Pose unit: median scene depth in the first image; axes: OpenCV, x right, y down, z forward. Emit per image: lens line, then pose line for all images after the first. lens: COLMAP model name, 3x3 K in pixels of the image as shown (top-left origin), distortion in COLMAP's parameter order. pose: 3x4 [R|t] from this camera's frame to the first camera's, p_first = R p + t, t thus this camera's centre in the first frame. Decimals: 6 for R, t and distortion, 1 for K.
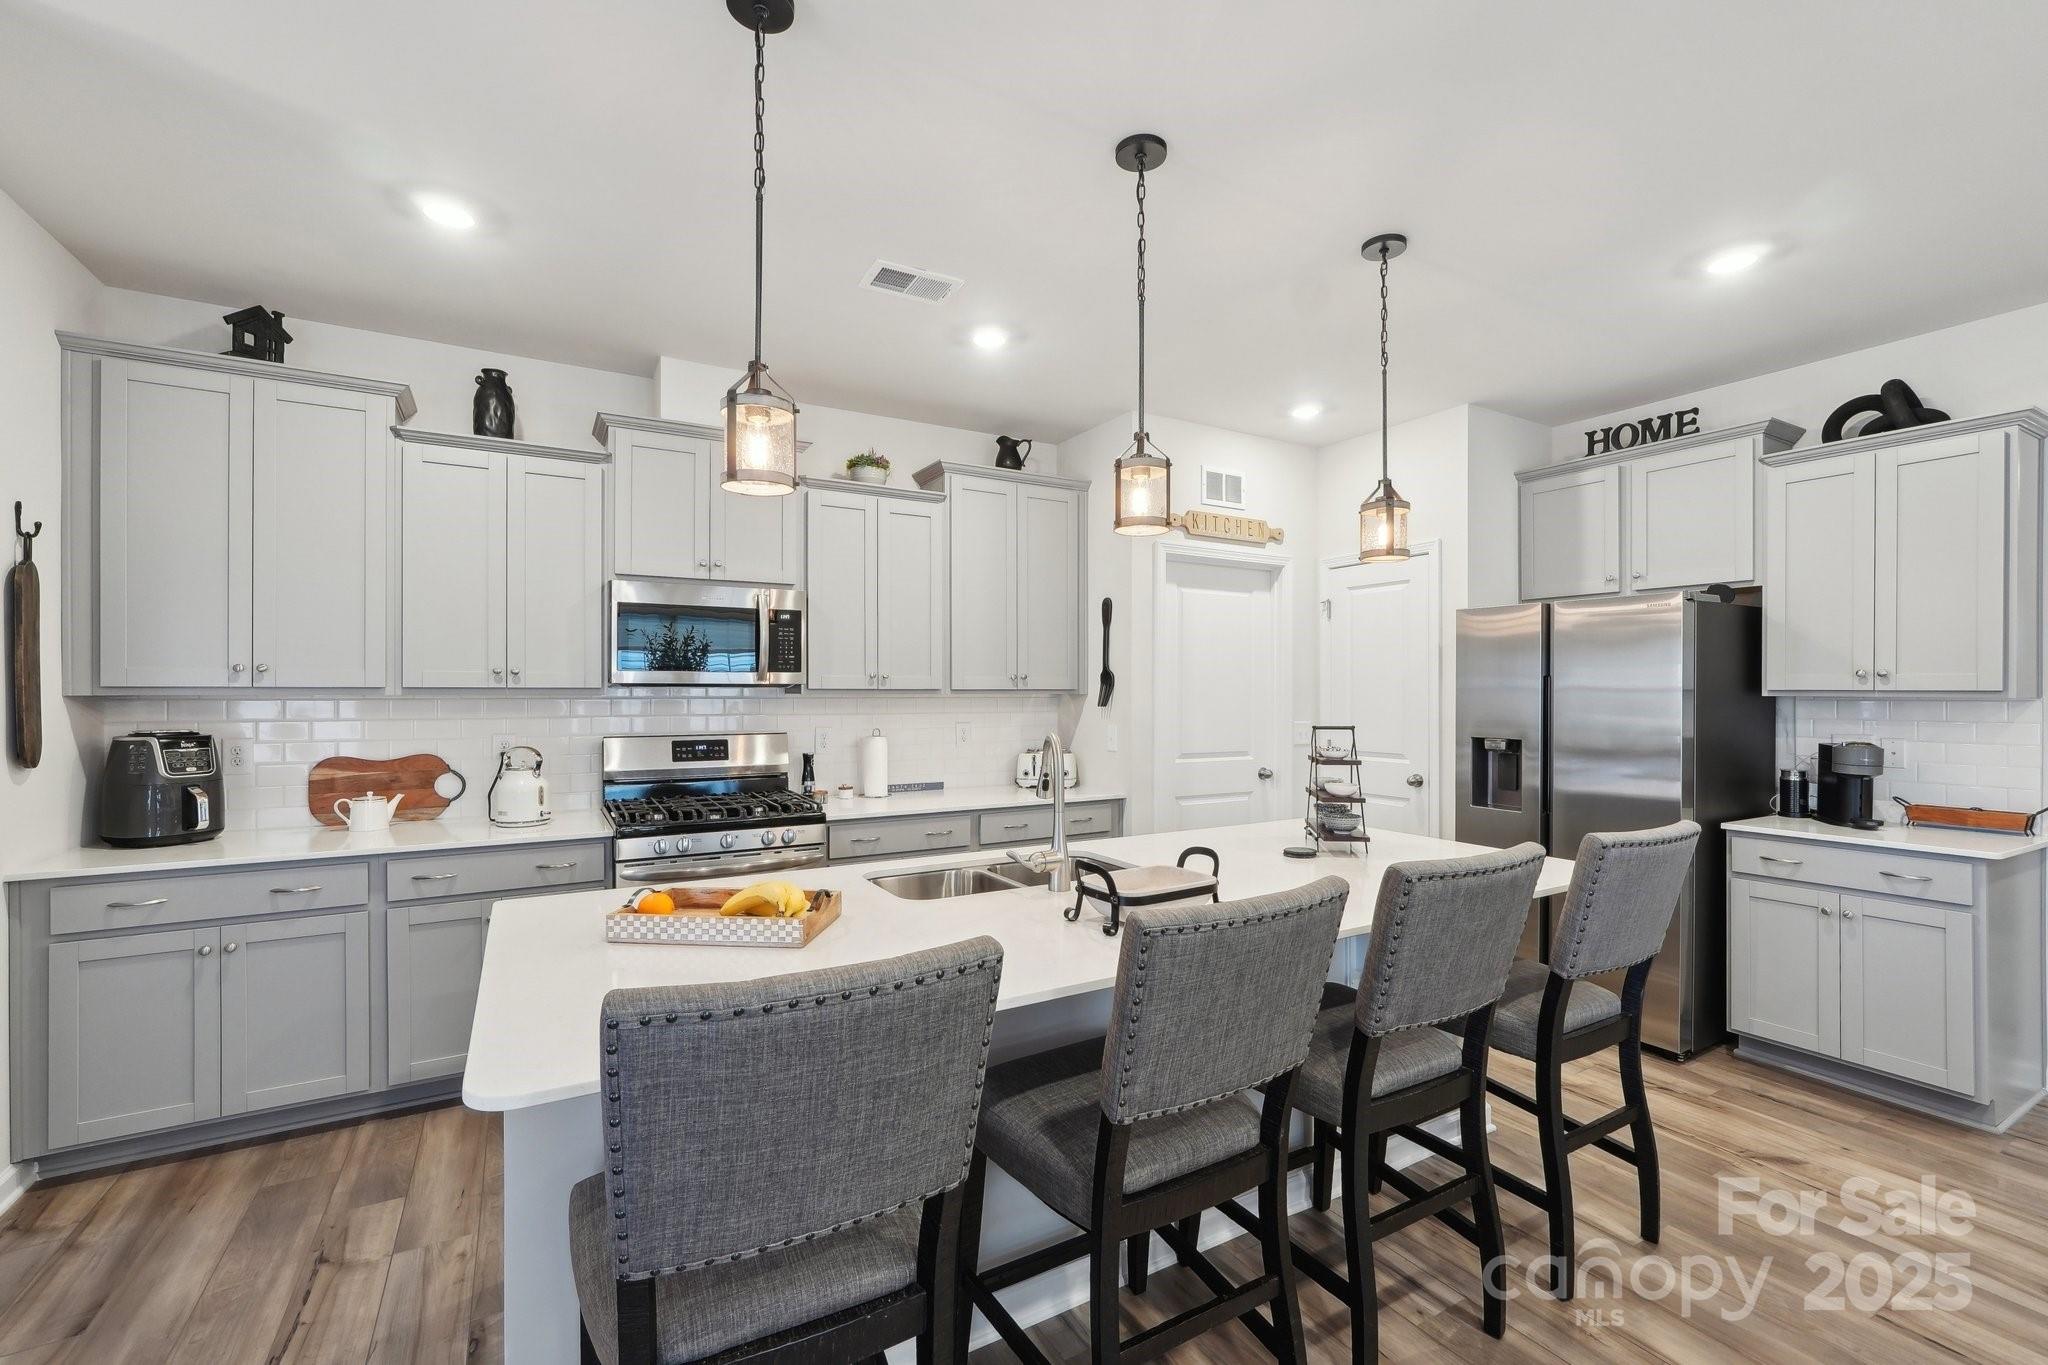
lens RADIAL K [[866.3, 0, 1025.3], [0, 866.3, 686.6], [0, 0, 1]] dist [-0.023234, 0.009449]
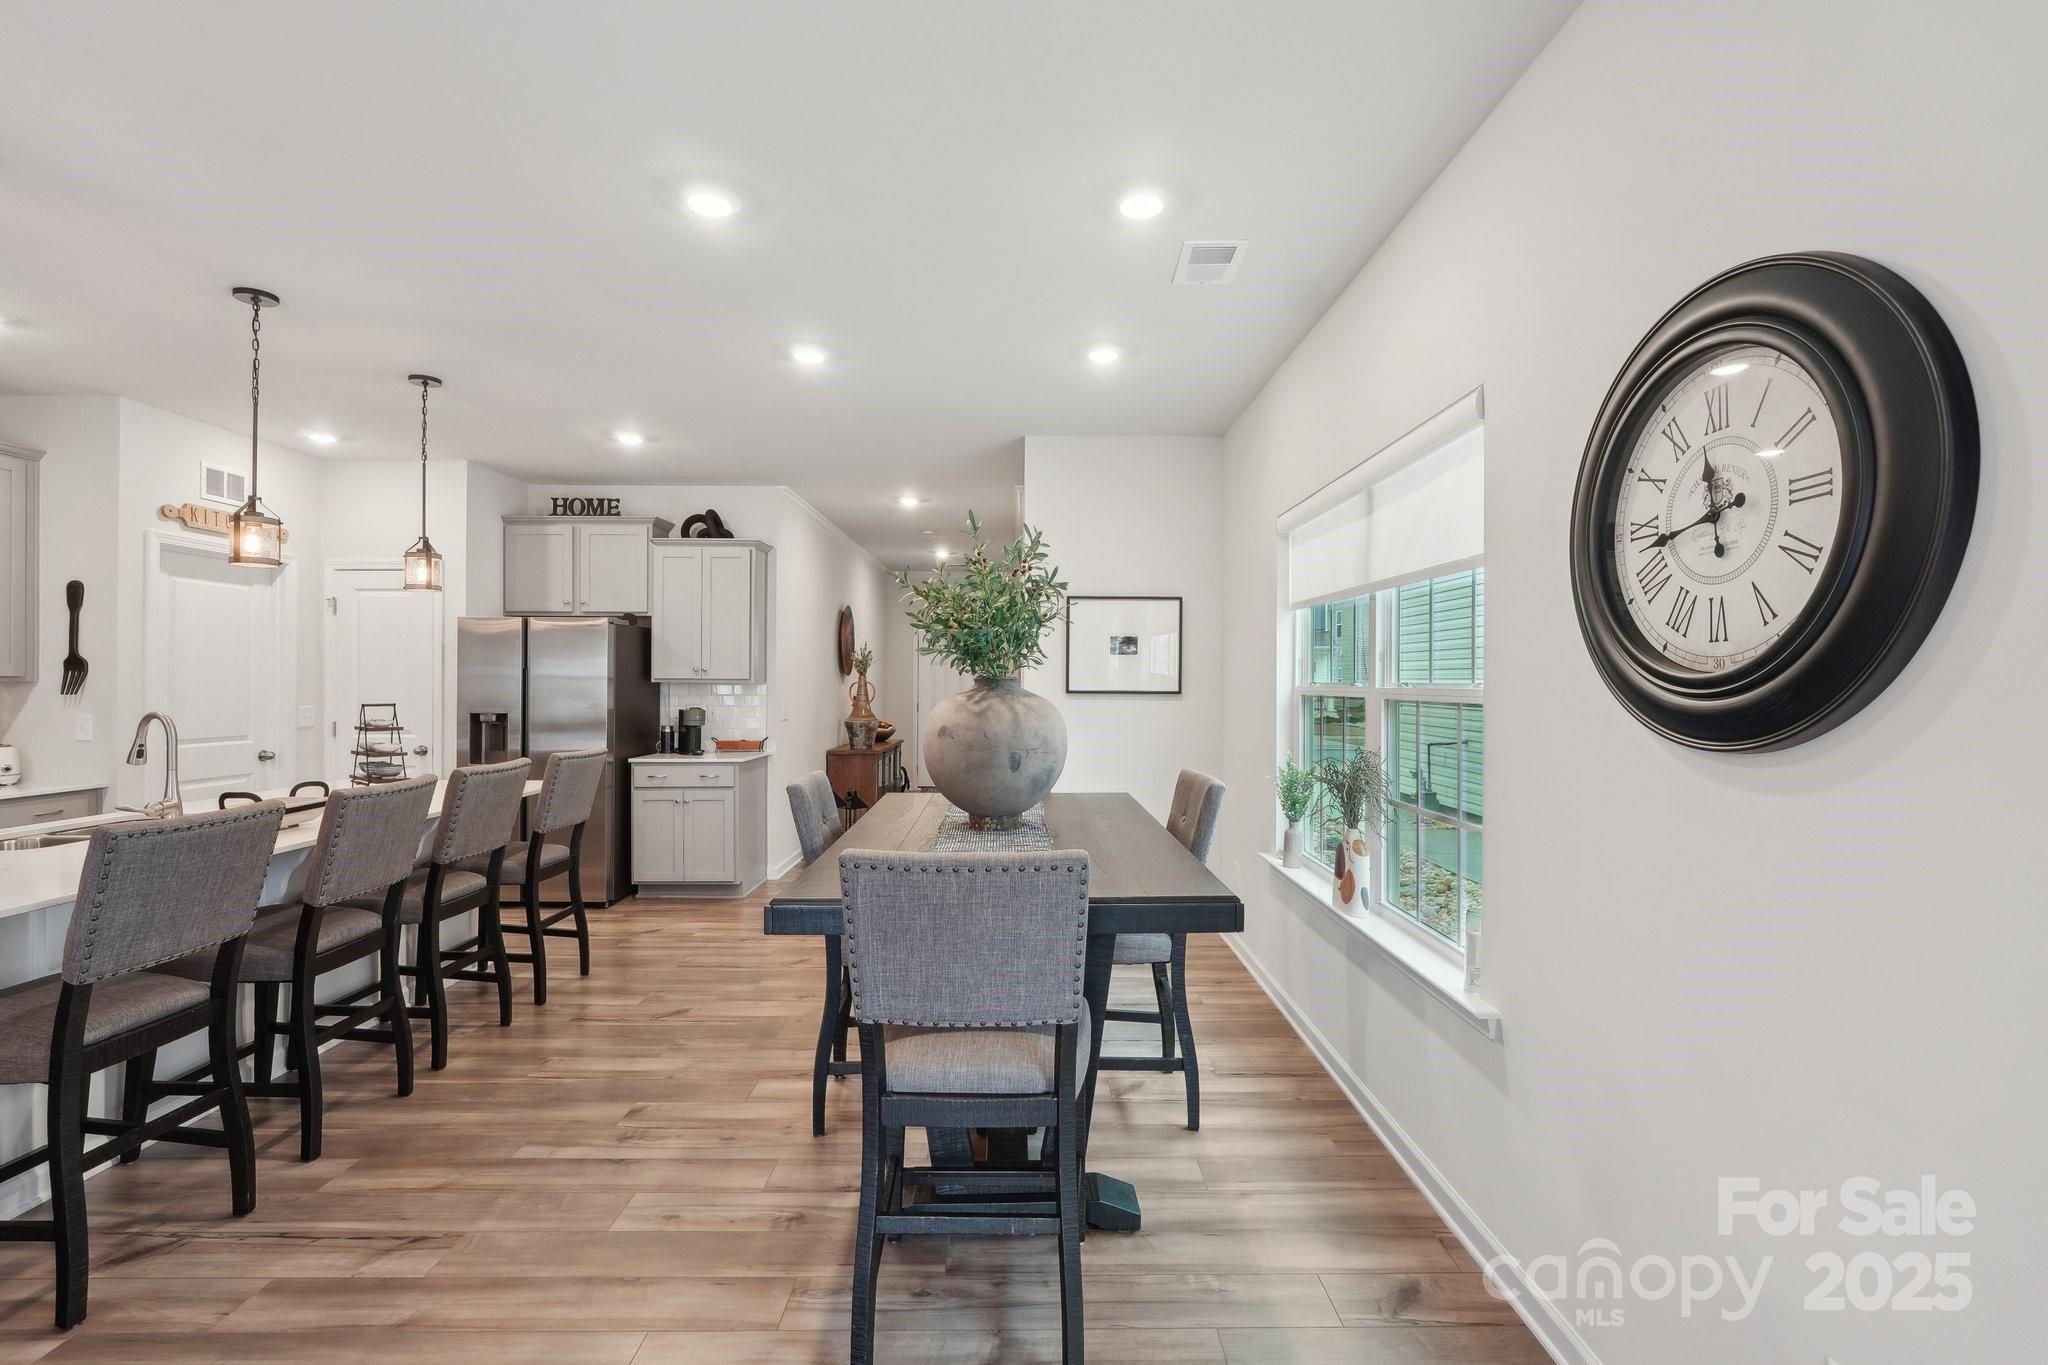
lens RADIAL K [[924.9, 0, 1024.0], [0, 924.9, 682.5], [0, 0, 1]] dist [-0.001605, 0.000514]
pose [[0.495815, -0.002026, 0.868426, -0.346442], [-0.005864, 0.999967, 0.005681, -0.002478], [-0.868408, -0.007910, 0.495787, -0.528395]]
